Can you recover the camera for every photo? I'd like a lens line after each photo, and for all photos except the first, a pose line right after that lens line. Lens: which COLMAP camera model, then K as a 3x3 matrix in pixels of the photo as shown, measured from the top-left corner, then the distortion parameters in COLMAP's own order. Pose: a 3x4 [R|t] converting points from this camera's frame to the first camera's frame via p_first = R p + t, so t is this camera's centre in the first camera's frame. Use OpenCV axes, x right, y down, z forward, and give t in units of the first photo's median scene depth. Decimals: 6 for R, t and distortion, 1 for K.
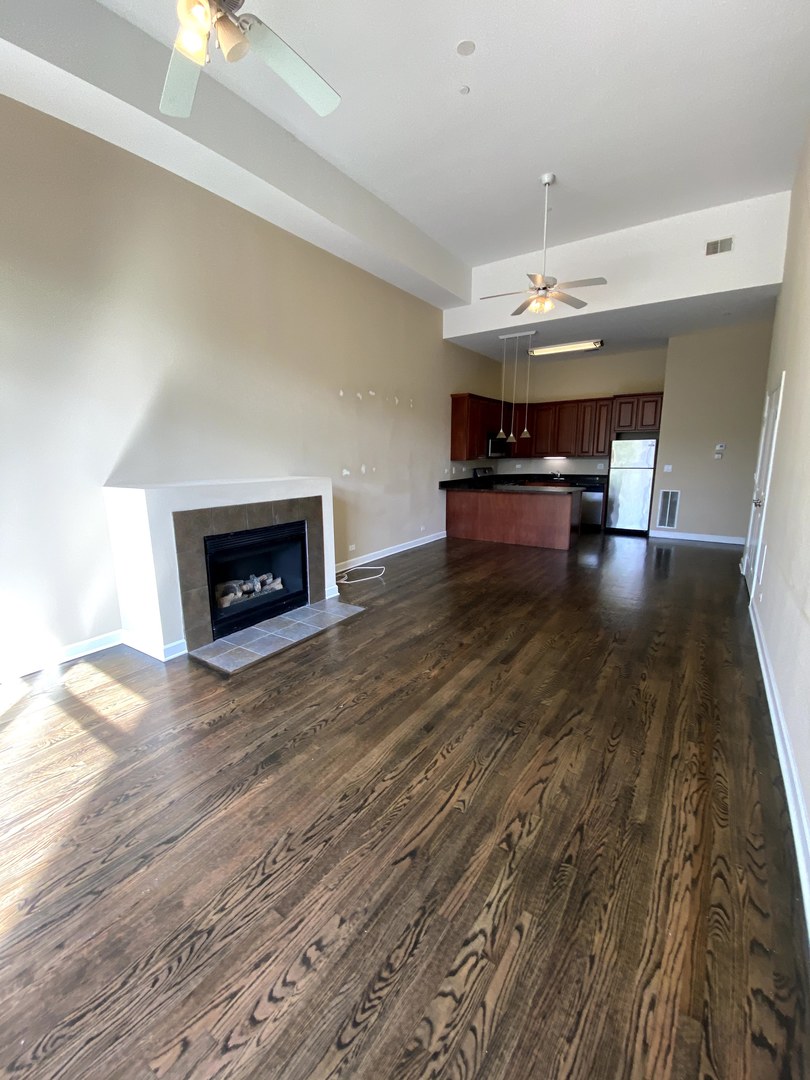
lens RADIAL K [[435.9, 0, 397.0], [0, 435.9, 538.5], [0, 0, 1]] dist [-0.000966, -0.005796]
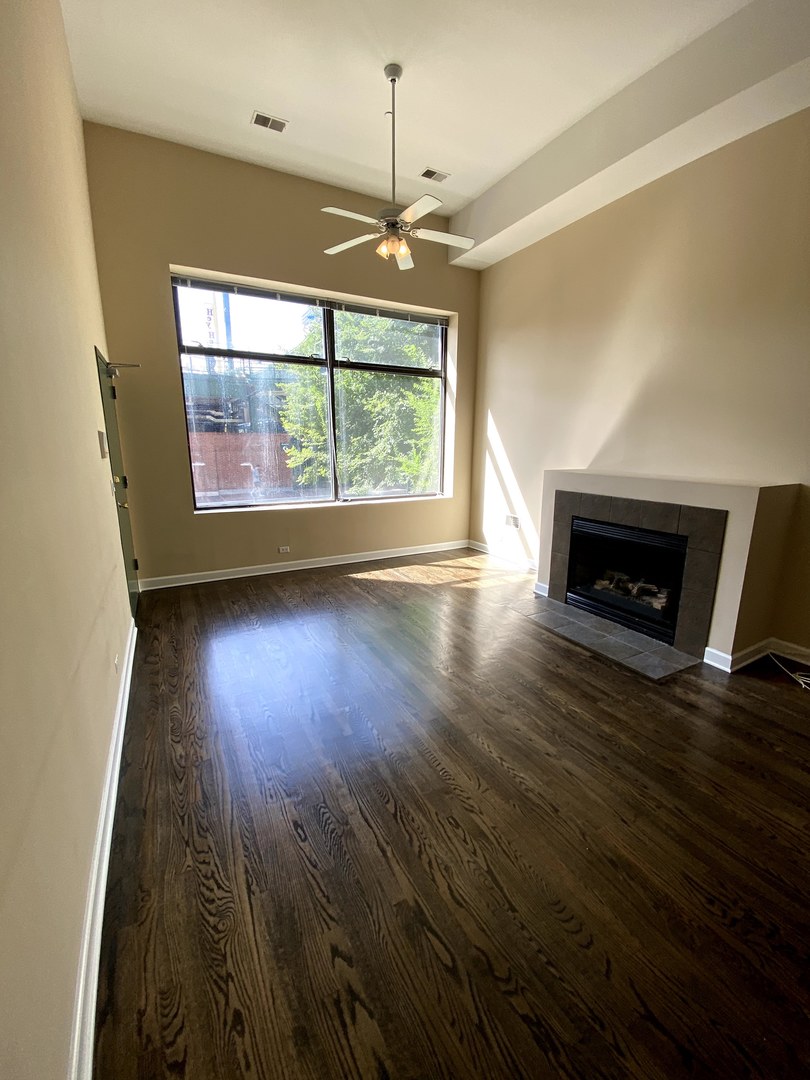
lens RADIAL K [[435.9, 0, 404.9], [0, 435.9, 538.5], [0, 0, 1]] dist [-0.000966, -0.005796]
pose [[-0.447013, 0.209231, -0.869714, 0.747341], [-0.167193, 0.935585, 0.311011, -0.219389], [0.878764, 0.284436, -0.383237, 0.982140]]
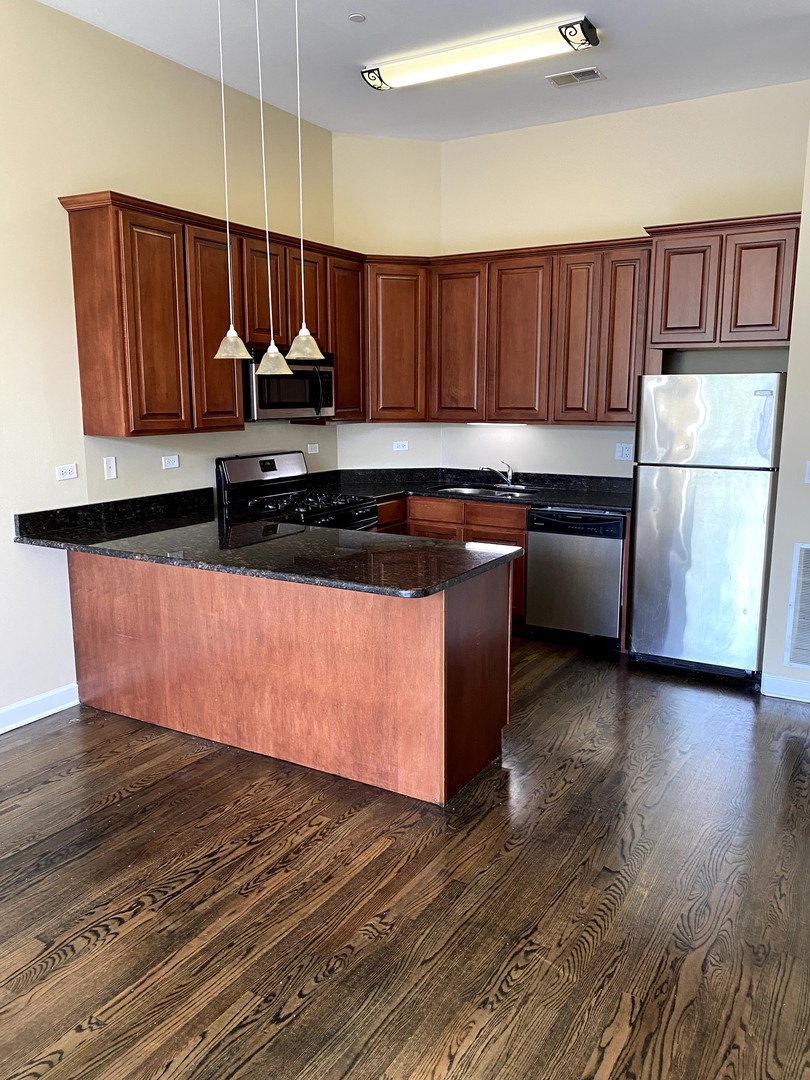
lens RADIAL K [[853.5, 0, 407.4], [0, 853.5, 538.2], [0, 0, 1]] dist [-0.001013, -0.003573]
pose [[0.995560, -0.002681, 0.094094, 0.276887], [0.004162, 0.999871, -0.015543, -0.103223], [-0.094040, 0.015866, 0.995442, 0.429186]]
